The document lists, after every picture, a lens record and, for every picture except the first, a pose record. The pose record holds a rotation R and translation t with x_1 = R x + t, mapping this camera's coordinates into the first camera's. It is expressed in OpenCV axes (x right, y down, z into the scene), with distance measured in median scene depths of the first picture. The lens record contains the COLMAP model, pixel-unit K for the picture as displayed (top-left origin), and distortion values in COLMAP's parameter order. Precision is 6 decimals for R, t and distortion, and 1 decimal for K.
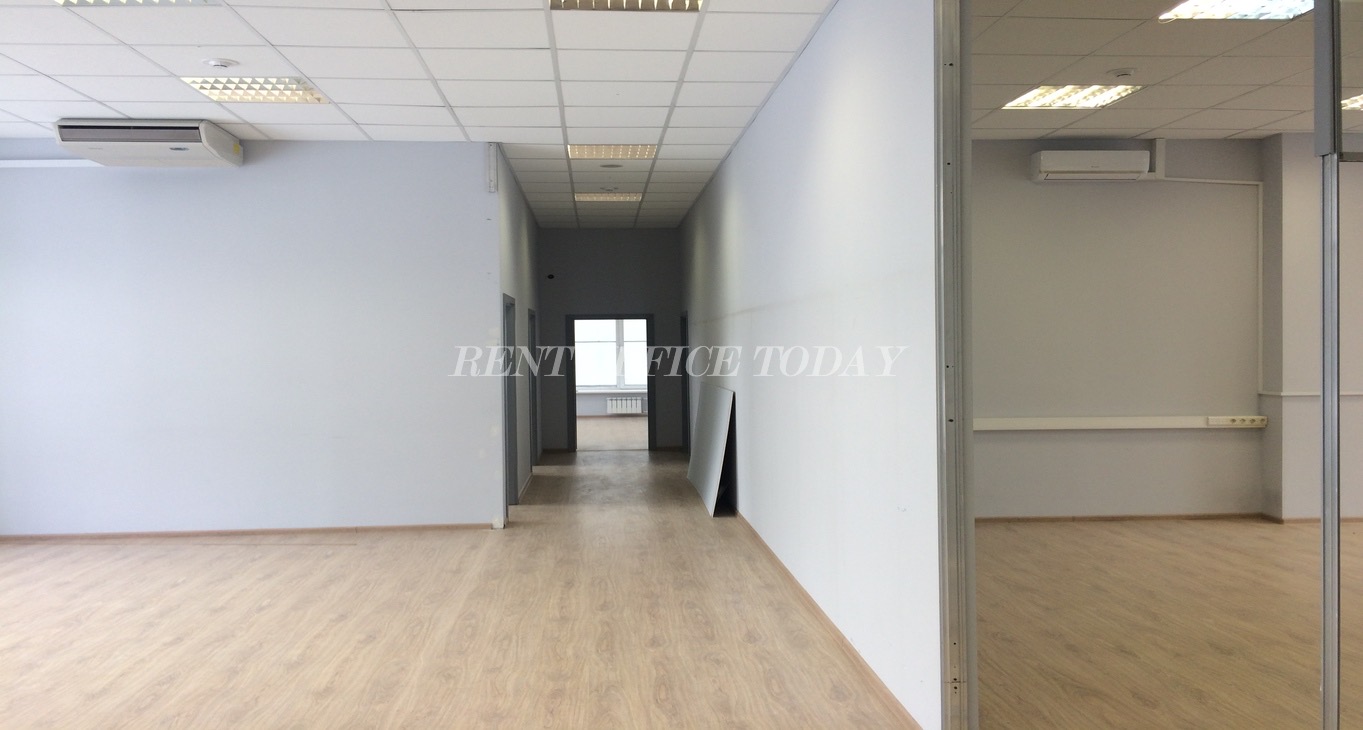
lens RADIAL K [[1183.3, 0, 681.5], [0, 1183.3, 365.0], [0, 0, 1]] dist [0.095812, -0.170321]
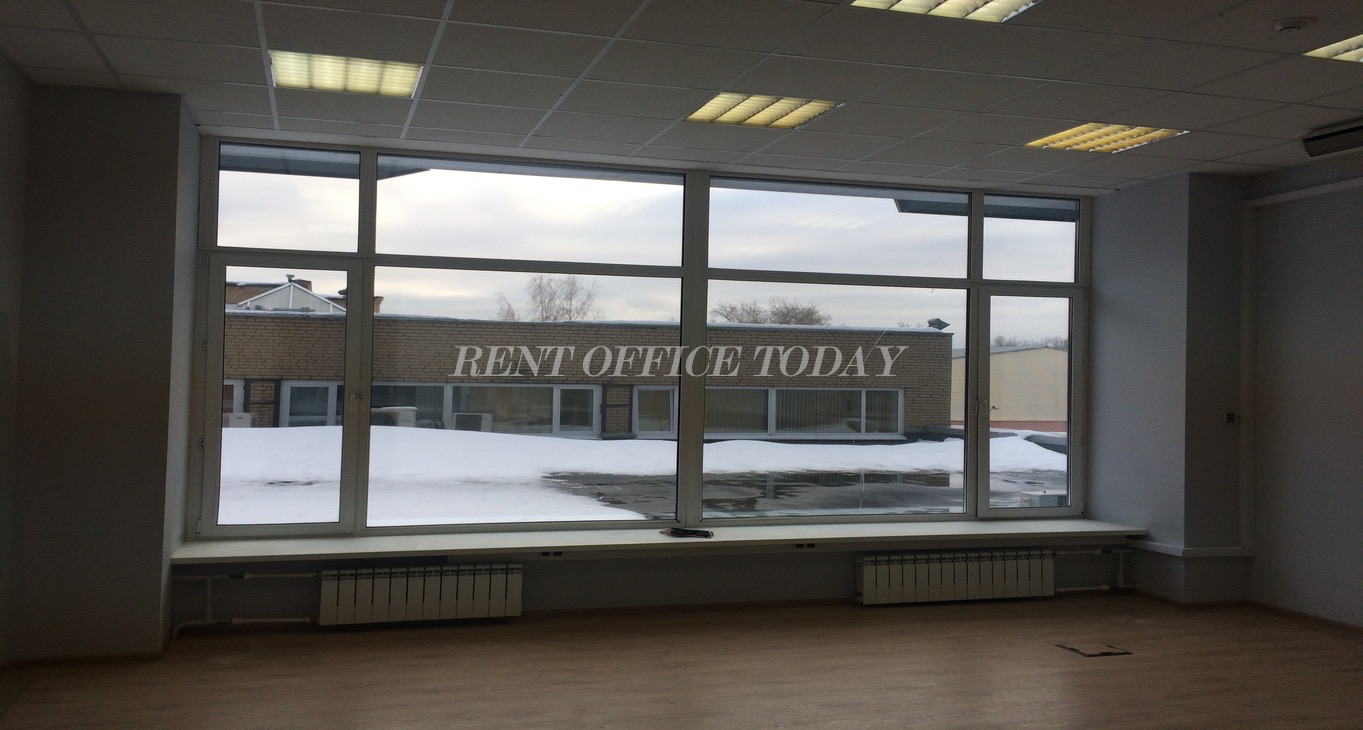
lens RADIAL K [[1166.6, 0, 680.1], [0, 1166.6, 302.7], [0, 0, 1]] dist [0.086223, -0.164275]
pose [[0.222699, -0.055282, -0.973319, 0.175800], [-0.034150, 0.997336, -0.064460, -0.013405], [0.974289, 0.047594, 0.220218, 0.355880]]
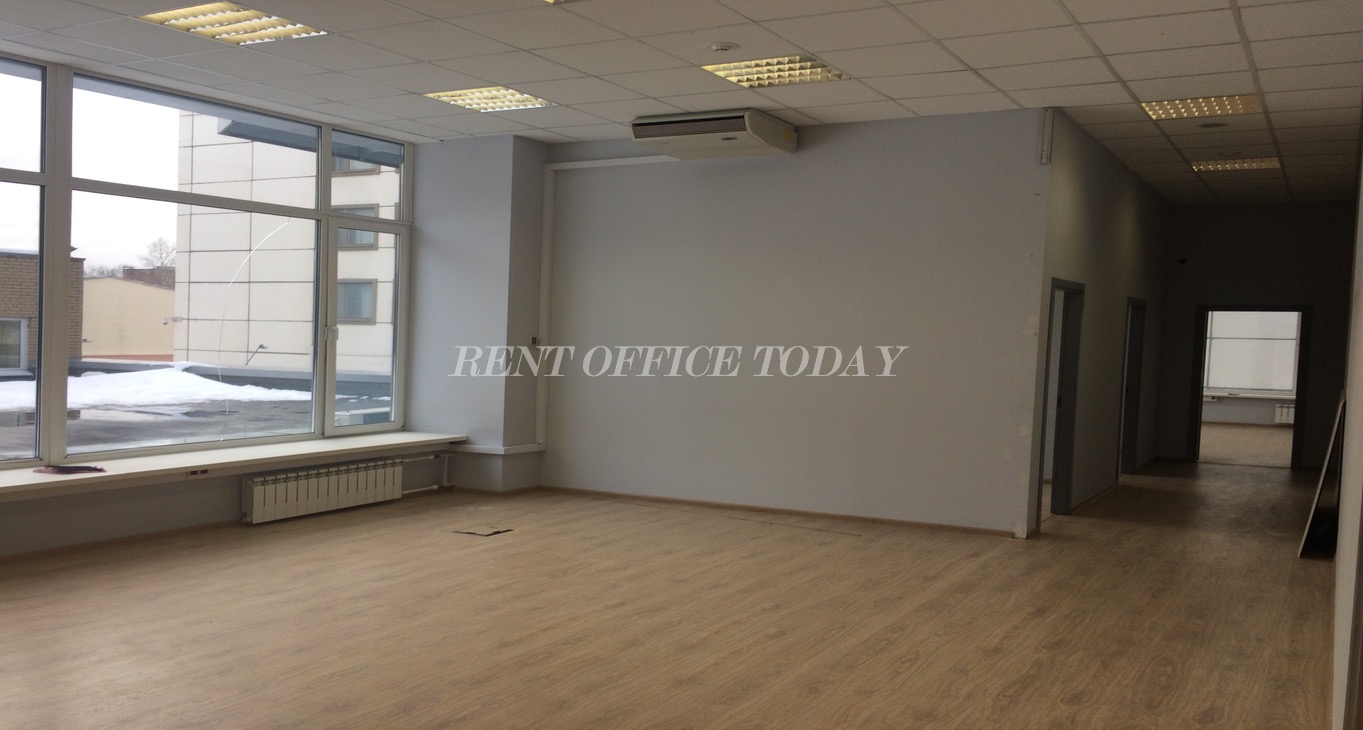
lens RADIAL K [[1183.3, 0, 681.5], [0, 1183.3, 365.0], [0, 0, 1]] dist [0.095812, -0.170321]
pose [[0.838397, 0.038831, -0.543675, 0.109937], [-0.035973, 0.999226, 0.015894, 0.002147], [0.543872, 0.006232, 0.839145, 0.101605]]
